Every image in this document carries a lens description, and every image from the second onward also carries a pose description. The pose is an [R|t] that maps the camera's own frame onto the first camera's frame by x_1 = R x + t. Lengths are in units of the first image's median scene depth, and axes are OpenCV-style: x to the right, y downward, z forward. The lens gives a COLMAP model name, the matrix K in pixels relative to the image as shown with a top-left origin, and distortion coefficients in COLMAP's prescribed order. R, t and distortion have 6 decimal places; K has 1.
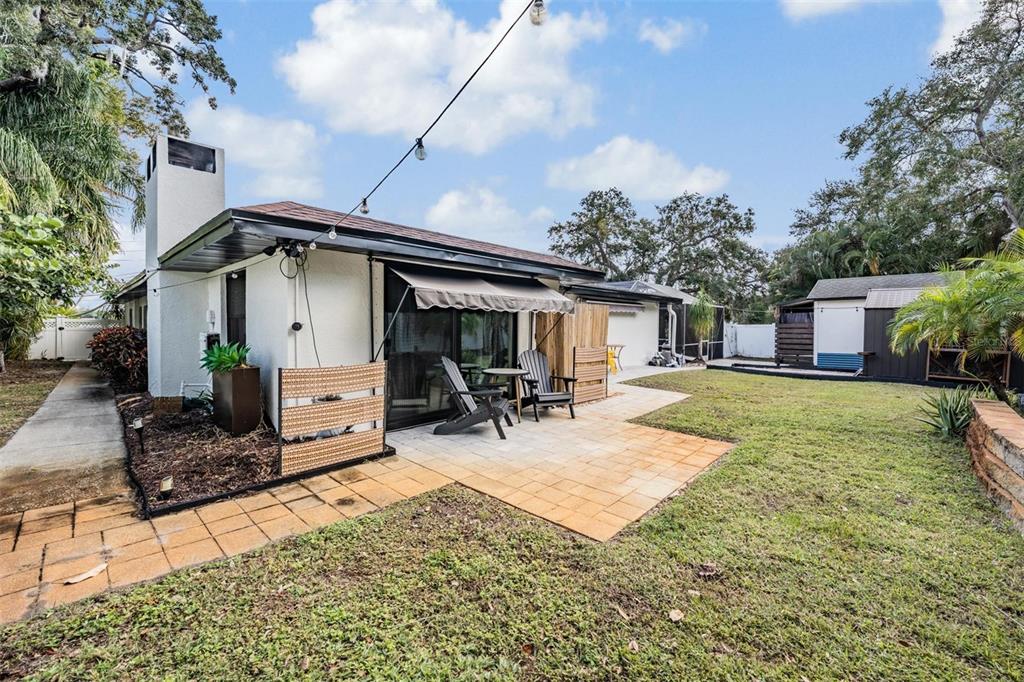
lens RADIAL K [[407.7, 0, 512.4], [0, 407.7, 323.7], [0, 0, 1]] dist [-0.000983, 0.000084]
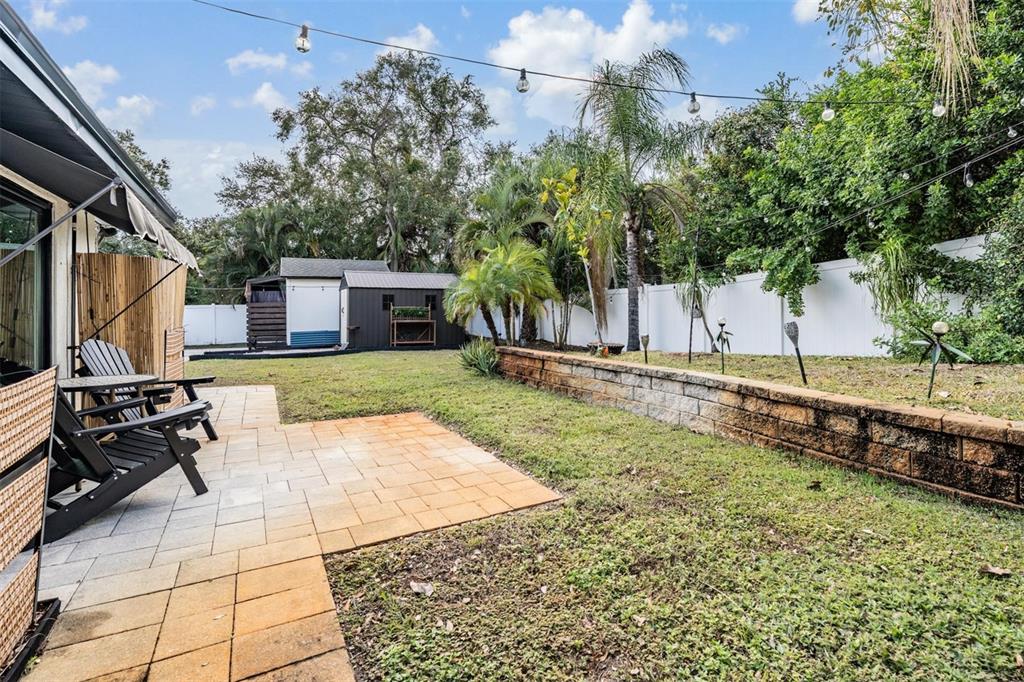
lens RADIAL K [[477.9, 0, 512.4], [0, 477.9, 303.6], [0, 0, 1]] dist [-0.000247, 0.000074]
pose [[0.313581, 0.000610, 0.949561, -0.167486], [0.008168, 0.999961, -0.003340, 0.010782], [-0.949526, 0.008803, 0.313564, 0.132871]]
